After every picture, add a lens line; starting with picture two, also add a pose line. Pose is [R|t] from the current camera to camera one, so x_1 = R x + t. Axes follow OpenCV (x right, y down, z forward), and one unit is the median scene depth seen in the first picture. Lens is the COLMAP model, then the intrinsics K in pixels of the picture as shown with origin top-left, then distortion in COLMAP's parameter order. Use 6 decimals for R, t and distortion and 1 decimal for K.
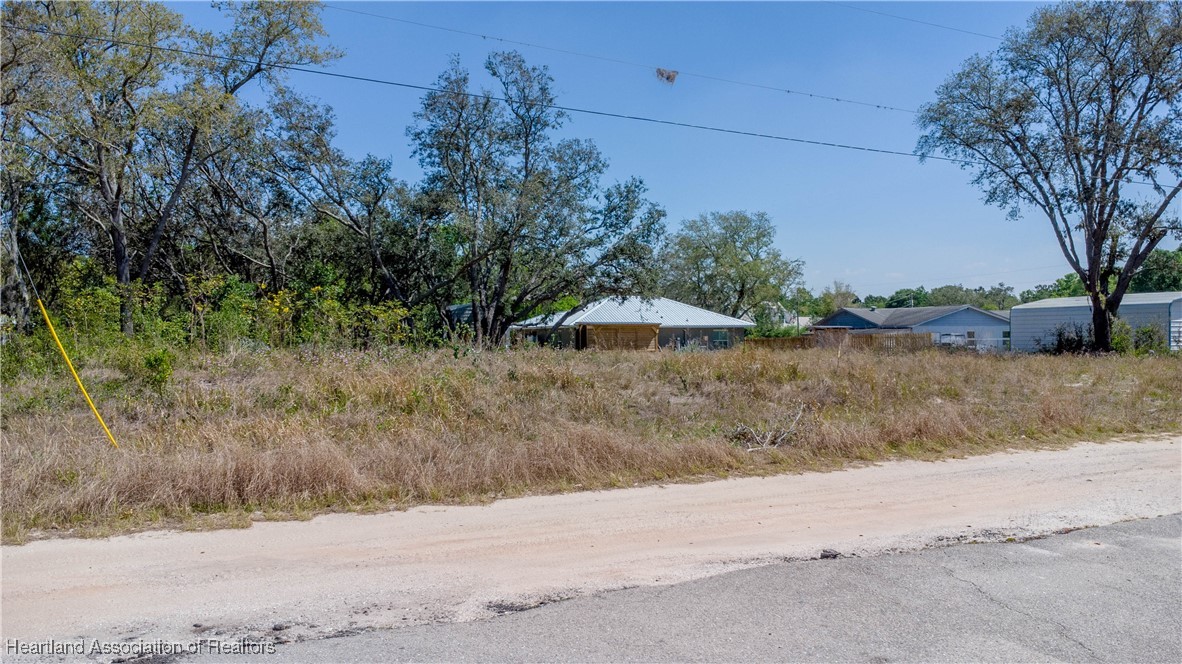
lens RADIAL K [[852.8, 0, 594.9], [0, 852.8, 331.9], [0, 0, 1]] dist [0.048990, -0.060663]
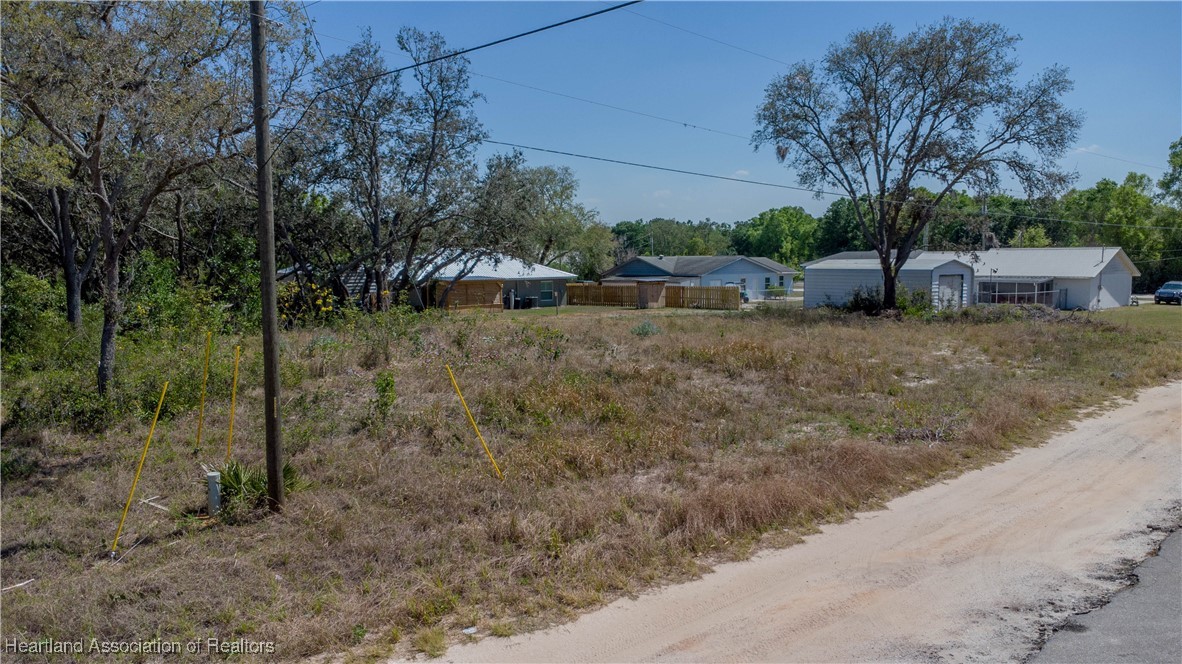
lens RADIAL K [[852.8, 0, 590.7], [0, 852.8, 325.3], [0, 0, 1]] dist [0.048990, -0.060663]
pose [[0.943041, -0.028093, 0.331488, -0.254897], [0.000453, 0.996536, 0.083166, -0.057913], [-0.332676, -0.078279, 0.939787, -0.058177]]
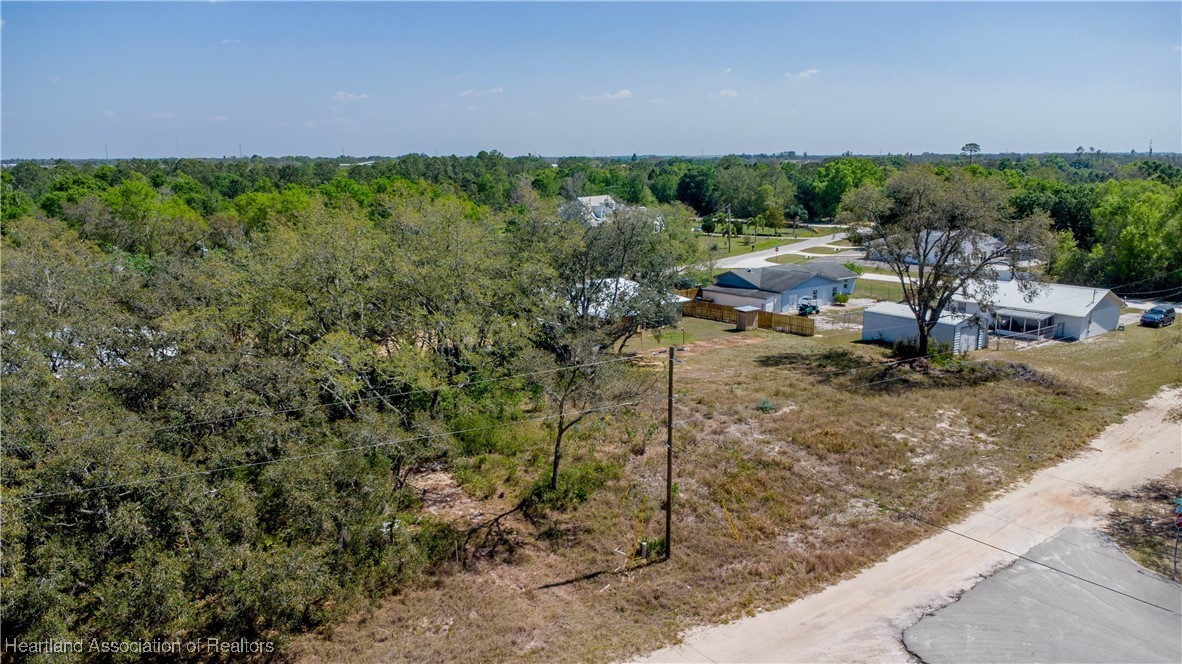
lens RADIAL K [[852.8, 0, 590.8], [0, 852.8, 332.0], [0, 0, 1]] dist [0.048990, -0.060663]
pose [[0.962167, -0.053515, 0.267154, -0.583931], [-0.001663, 0.979349, 0.202169, -0.394723], [-0.272456, -0.194965, 0.942208, -0.533016]]
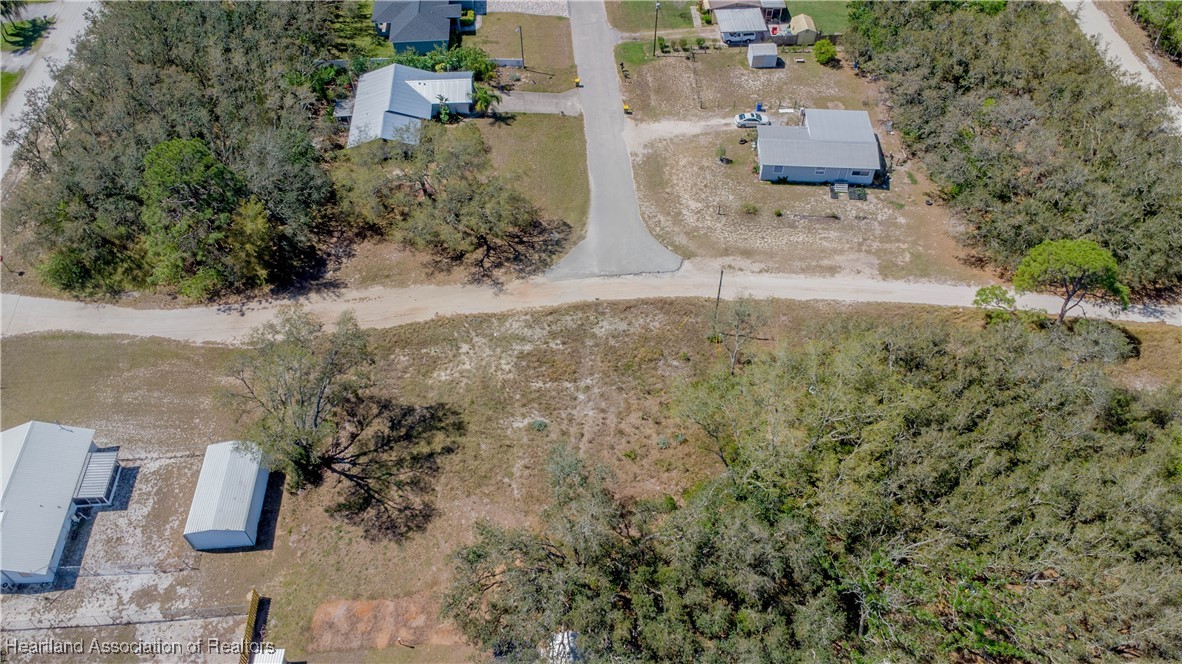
lens RADIAL K [[852.8, 0, 588.4], [0, 852.8, 334.9], [0, 0, 1]] dist [0.048990, -0.060663]
pose [[-0.951119, -0.233161, 0.202505, -0.413260], [0.005365, 0.643155, 0.765717, -1.767388], [-0.308777, 0.729375, -0.610466, 1.849679]]
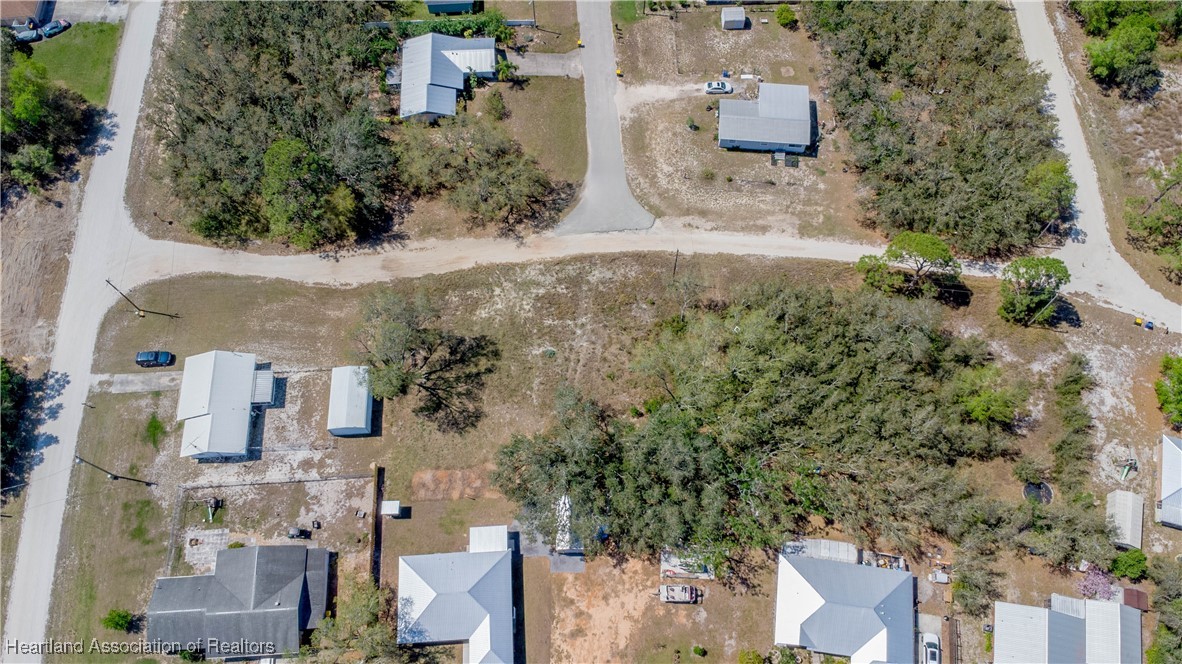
lens RADIAL K [[852.8, 0, 587.1], [0, 852.8, 329.1], [0, 0, 1]] dist [0.048990, -0.060663]
pose [[-0.946349, -0.293802, 0.134548, -0.448604], [0.003840, 0.406116, 0.913813, -2.935660], [-0.323123, 0.865303, -0.383200, 1.842554]]
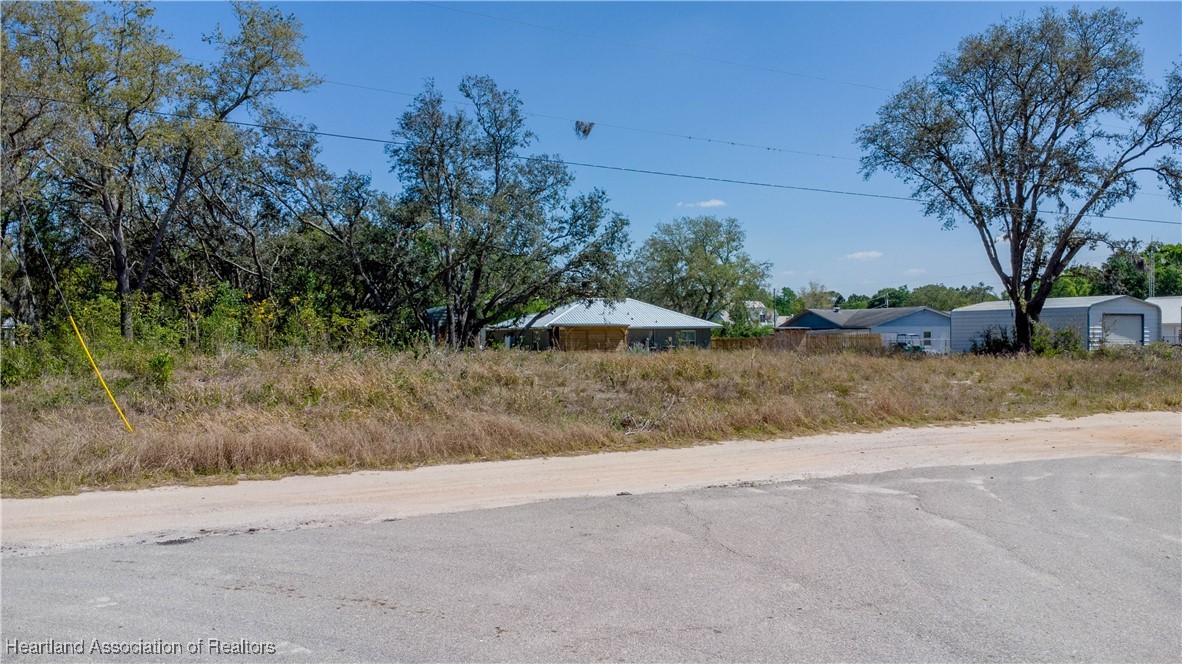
lens RADIAL K [[852.8, 0, 592.0], [0, 852.8, 325.5], [0, 0, 1]] dist [0.048990, -0.060663]
pose [[0.999978, -0.000672, 0.006673, 0.034254], [0.000708, 0.999985, -0.005348, -0.004863], [-0.006669, 0.005353, 0.999963, -0.082101]]
